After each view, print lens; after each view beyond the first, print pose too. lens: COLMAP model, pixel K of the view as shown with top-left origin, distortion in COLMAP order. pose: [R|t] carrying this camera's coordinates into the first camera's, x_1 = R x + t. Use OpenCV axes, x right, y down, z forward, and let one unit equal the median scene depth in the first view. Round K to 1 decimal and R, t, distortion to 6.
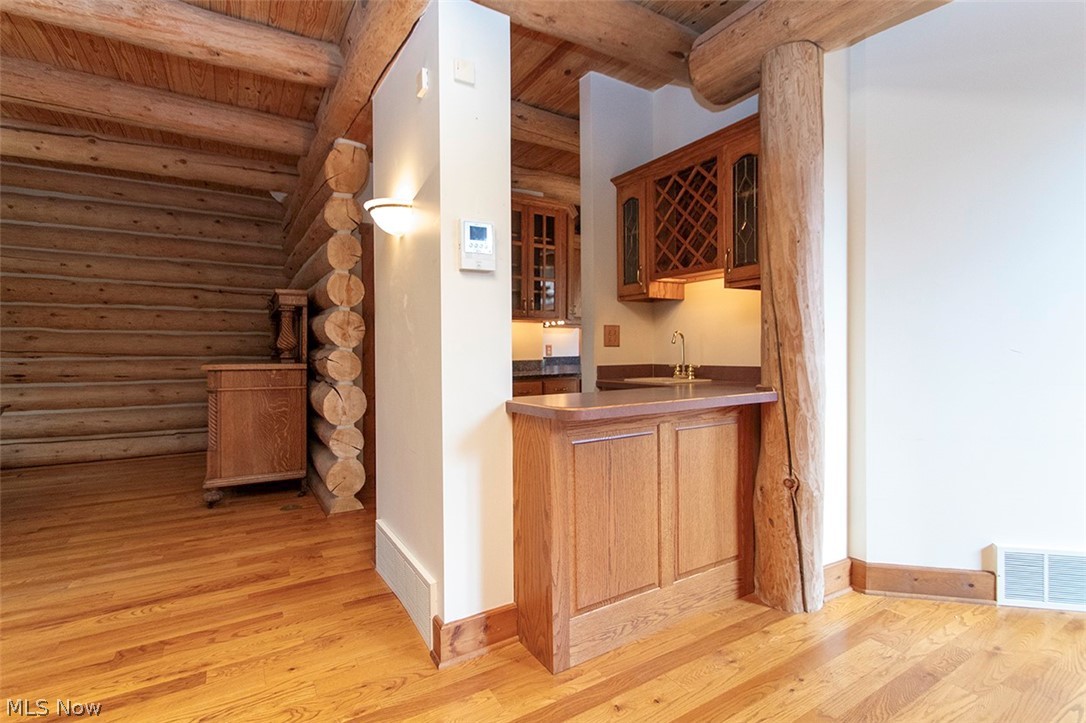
lens RADIAL K [[512.8, 0, 545.0], [0, 512.8, 354.1], [0, 0, 1]] dist [-0.000643, -0.000580]
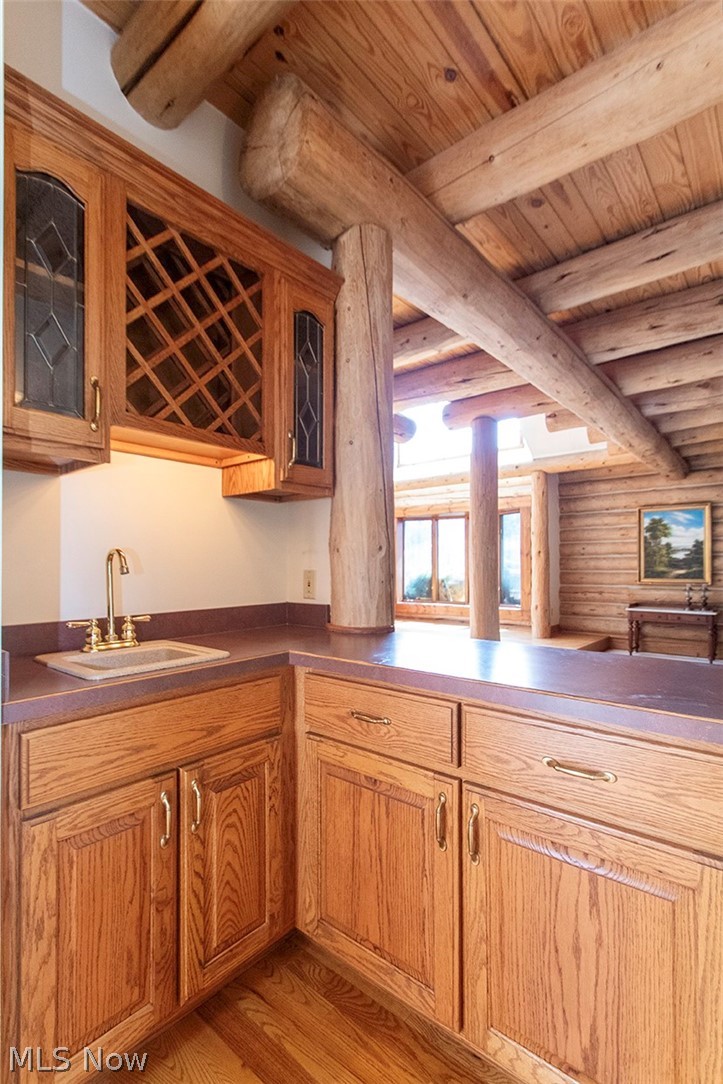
lens RADIAL K [[511.8, 0, 359.0], [0, 511.8, 557.6], [0, 0, 1]] dist [-0.000643, -0.000580]
pose [[-0.309740, 0.018075, 0.950650, -0.264678], [0.011457, 0.999818, -0.015277, -0.027390], [-0.950752, 0.006159, -0.309891, 0.993341]]
